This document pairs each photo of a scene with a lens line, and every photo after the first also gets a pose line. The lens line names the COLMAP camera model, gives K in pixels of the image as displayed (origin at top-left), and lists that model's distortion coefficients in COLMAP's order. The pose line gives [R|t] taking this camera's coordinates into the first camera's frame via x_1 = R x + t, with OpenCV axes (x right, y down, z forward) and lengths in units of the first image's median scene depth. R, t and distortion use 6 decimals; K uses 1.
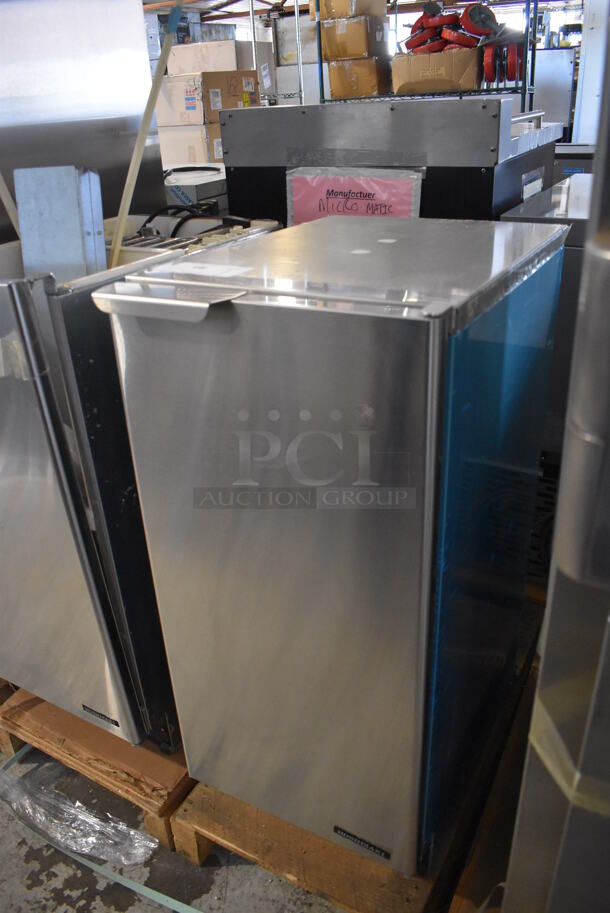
lens RADIAL K [[713.5, 0, 305.0], [0, 713.5, 456.5], [0, 0, 1]] dist [-0.095685, 0.015213]
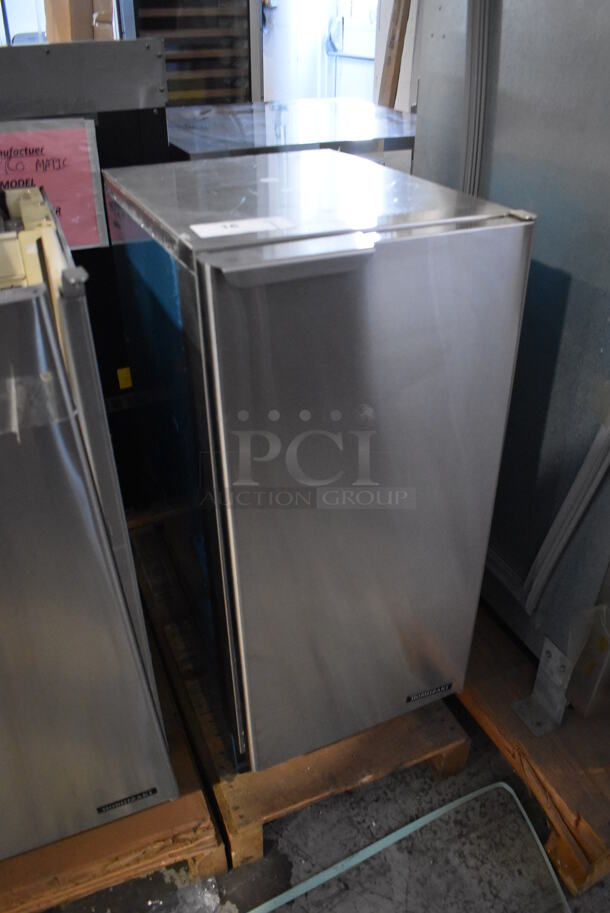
lens RADIAL K [[713.5, 0, 305.0], [0, 713.5, 456.5], [0, 0, 1]] dist [-0.095685, 0.015213]
pose [[0.601590, -0.389318, 0.697511, -0.571142], [0.338561, 0.915153, 0.218793, -0.111807], [-0.723509, 0.104526, 0.682355, 0.235386]]
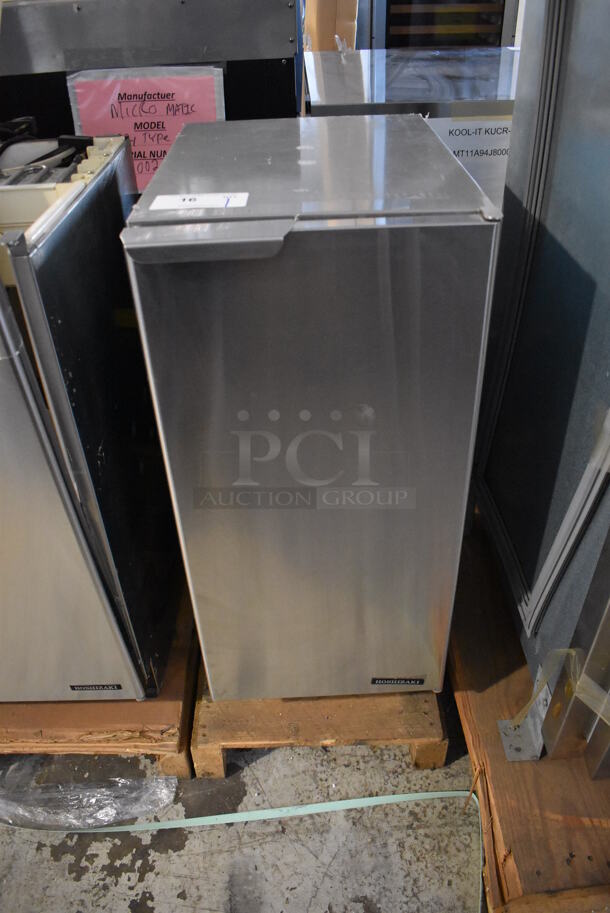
lens RADIAL K [[713.5, 0, 305.0], [0, 713.5, 456.5], [0, 0, 1]] dist [-0.095685, 0.015213]
pose [[0.862050, -0.289716, 0.415854, -0.346708], [0.220915, 0.953254, 0.206162, -0.066984], [-0.456143, -0.085853, 0.885756, 0.039521]]
